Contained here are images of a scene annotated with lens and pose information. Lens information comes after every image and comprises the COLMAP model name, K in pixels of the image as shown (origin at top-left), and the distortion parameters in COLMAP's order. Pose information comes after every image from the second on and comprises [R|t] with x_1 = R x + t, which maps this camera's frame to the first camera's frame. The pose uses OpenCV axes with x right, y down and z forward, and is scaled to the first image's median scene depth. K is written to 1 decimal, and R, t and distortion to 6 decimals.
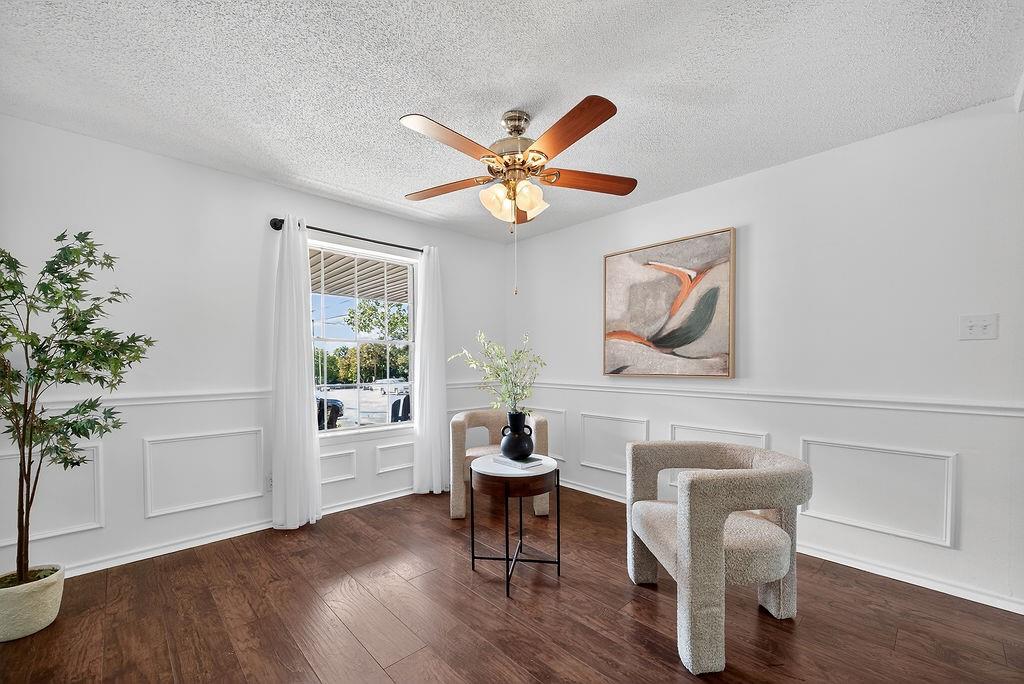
lens RADIAL K [[413.7, 0, 516.1], [0, 413.7, 368.4], [0, 0, 1]] dist [0.000165, 0.000038]
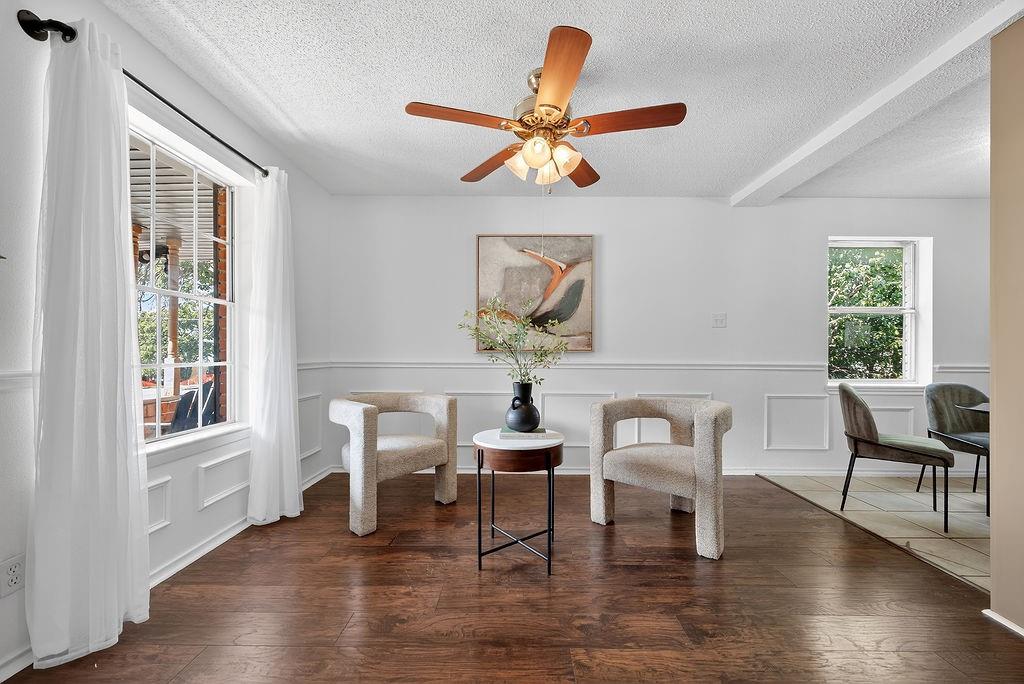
lens RADIAL K [[408.2, 0, 515.9], [0, 408.2, 350.2], [0, 0, 1]] dist [-0.001647, -0.000264]
pose [[0.695312, 0.008572, 0.718657, -0.502239], [0.007086, 0.999799, -0.018781, 0.036512], [-0.718674, 0.018151, 0.695111, 0.267447]]
